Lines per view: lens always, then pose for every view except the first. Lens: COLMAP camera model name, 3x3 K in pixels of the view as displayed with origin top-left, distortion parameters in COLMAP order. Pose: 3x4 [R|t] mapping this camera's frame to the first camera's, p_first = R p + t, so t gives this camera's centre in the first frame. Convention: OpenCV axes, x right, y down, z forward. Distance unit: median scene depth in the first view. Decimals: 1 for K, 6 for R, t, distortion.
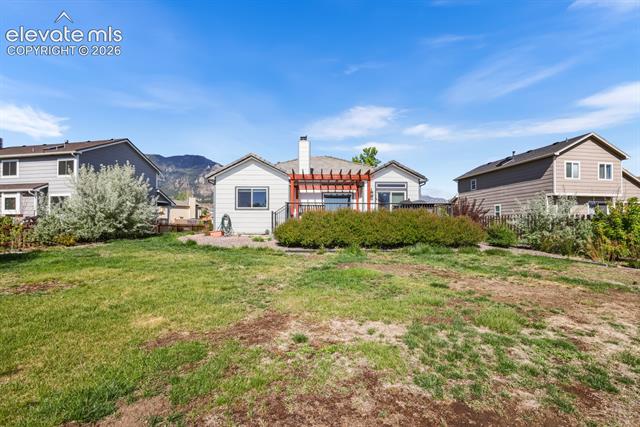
lens RADIAL K [[279.9, 0, 317.9], [0, 279.9, 227.5], [0, 0, 1]] dist [-0.002955, -0.000178]
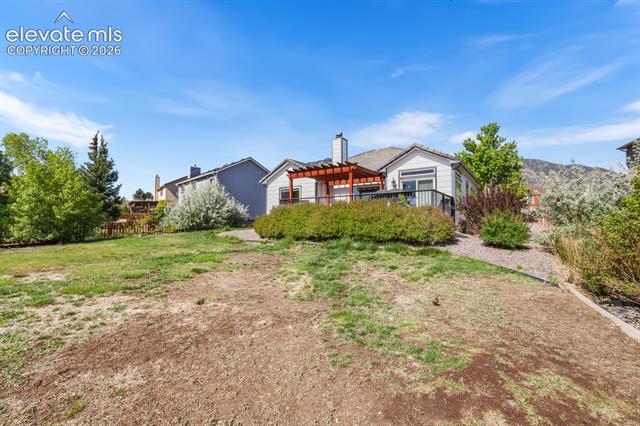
lens RADIAL K [[279.8, 0, 335.1], [0, 279.8, 215.0], [0, 0, 1]] dist [0.000484, 0.000065]
pose [[0.829722, -0.020681, -0.557793, 0.533325], [0.005368, 0.999563, -0.029076, 0.006249], [0.558151, 0.021131, 0.829470, 0.135260]]
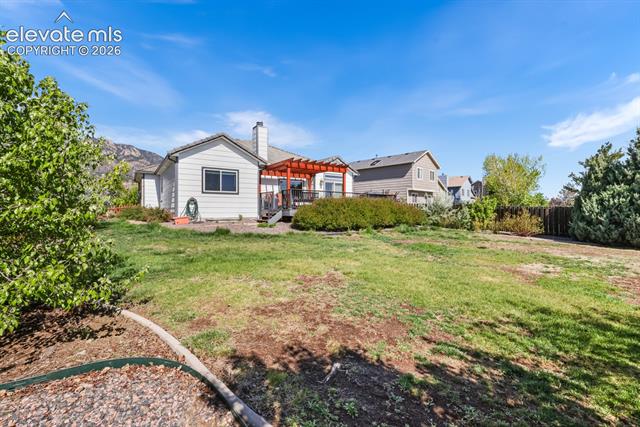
lens RADIAL K [[280.1, 0, 315.5], [0, 280.1, 211.7], [0, 0, 1]] dist [-0.001895, -0.000243]
pose [[0.839058, -0.001710, 0.544039, -0.449100], [0.000671, 0.999998, 0.002107, -0.004918], [-0.544041, -0.001403, 0.839057, 0.049473]]
